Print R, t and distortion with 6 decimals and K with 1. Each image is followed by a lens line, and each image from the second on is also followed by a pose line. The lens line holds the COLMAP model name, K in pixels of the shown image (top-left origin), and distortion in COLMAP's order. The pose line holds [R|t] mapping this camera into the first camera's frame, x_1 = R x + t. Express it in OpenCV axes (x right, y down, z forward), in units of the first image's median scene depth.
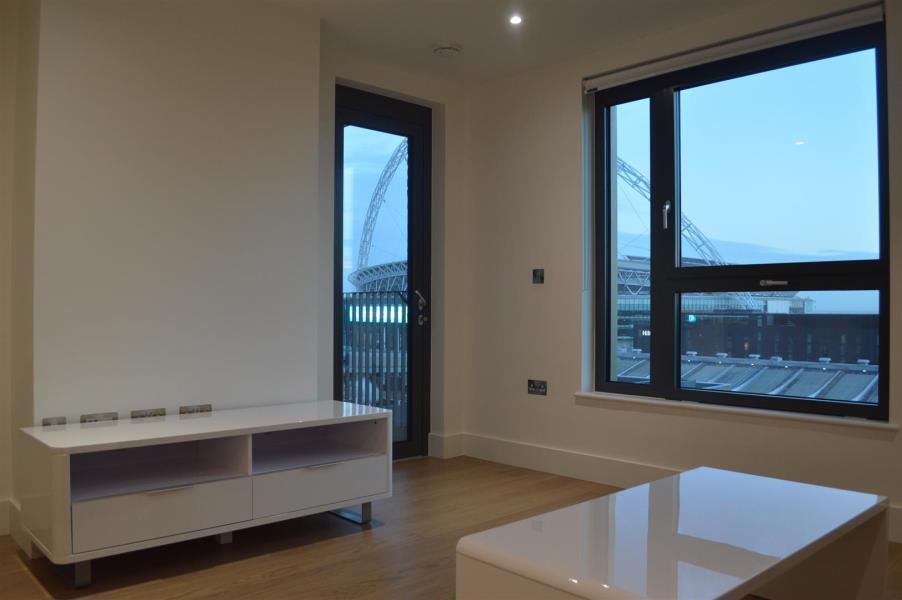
lens RADIAL K [[721.4, 0, 451.0], [0, 721.4, 303.6], [0, 0, 1]] dist [-0.079268, -0.001841]
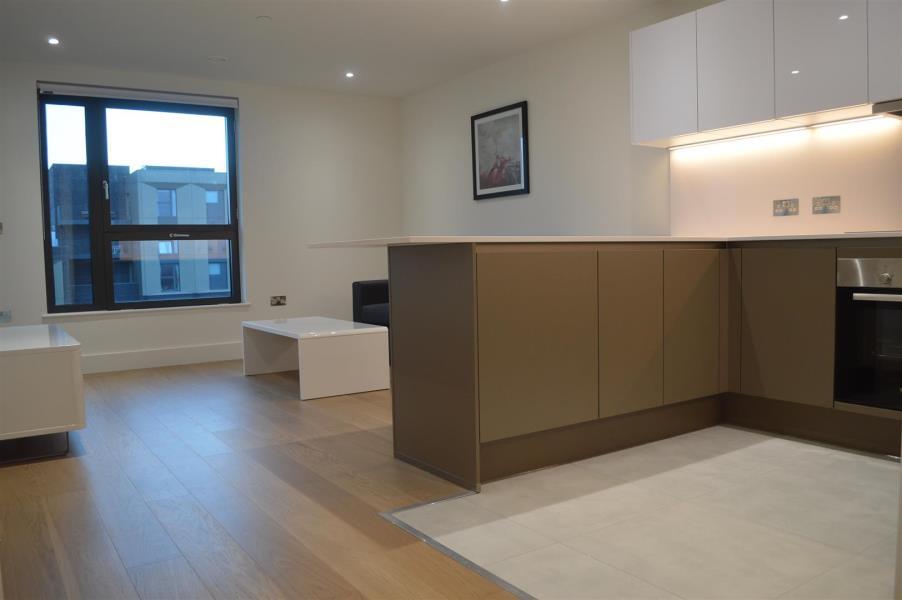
lens RADIAL K [[721.4, 0, 451.0], [0, 721.4, 303.6], [0, 0, 1]] dist [-0.079268, -0.001841]
pose [[0.153756, -0.075535, 0.985218, -1.102744], [0.016192, 0.997133, 0.073921, 0.018725], [-0.987976, 0.004587, 0.154538, 0.036987]]
